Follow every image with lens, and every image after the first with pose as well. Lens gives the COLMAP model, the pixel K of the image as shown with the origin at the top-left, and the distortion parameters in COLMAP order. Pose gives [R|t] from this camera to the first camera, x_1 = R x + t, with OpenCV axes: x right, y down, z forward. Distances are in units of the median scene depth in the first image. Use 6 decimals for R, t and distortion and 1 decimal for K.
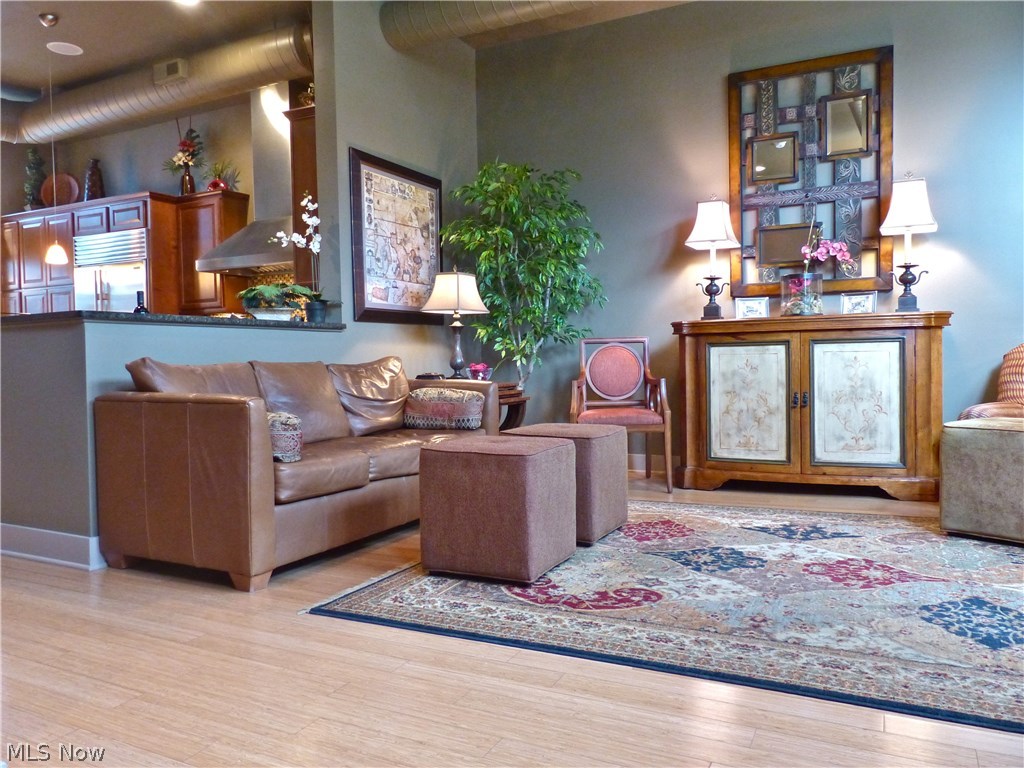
lens RADIAL K [[776.8, 0, 515.0], [0, 776.8, 386.1], [0, 0, 1]] dist [-0.001194, 0.003483]
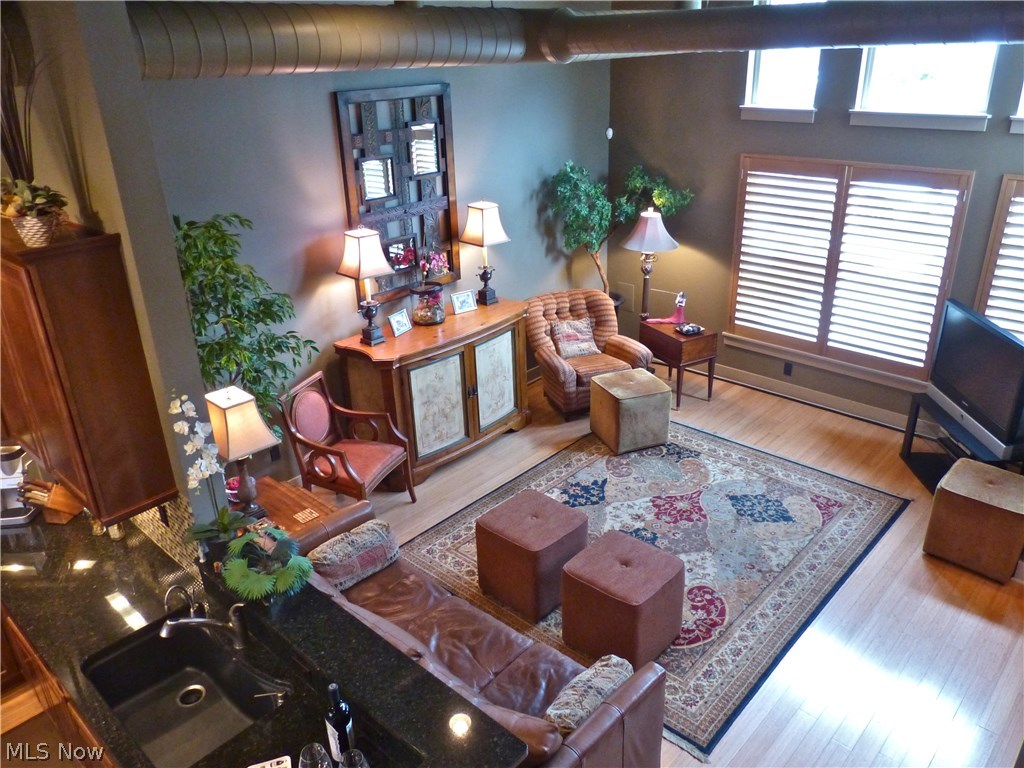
lens RADIAL K [[776.8, 0, 516.5], [0, 776.8, 383.1], [0, 0, 1]] dist [-0.001194, 0.003483]
pose [[0.277566, -0.384136, 0.880566, -0.740636], [0.053767, 0.921356, 0.384982, -0.483379], [-0.959201, -0.059513, 0.276391, 0.558148]]
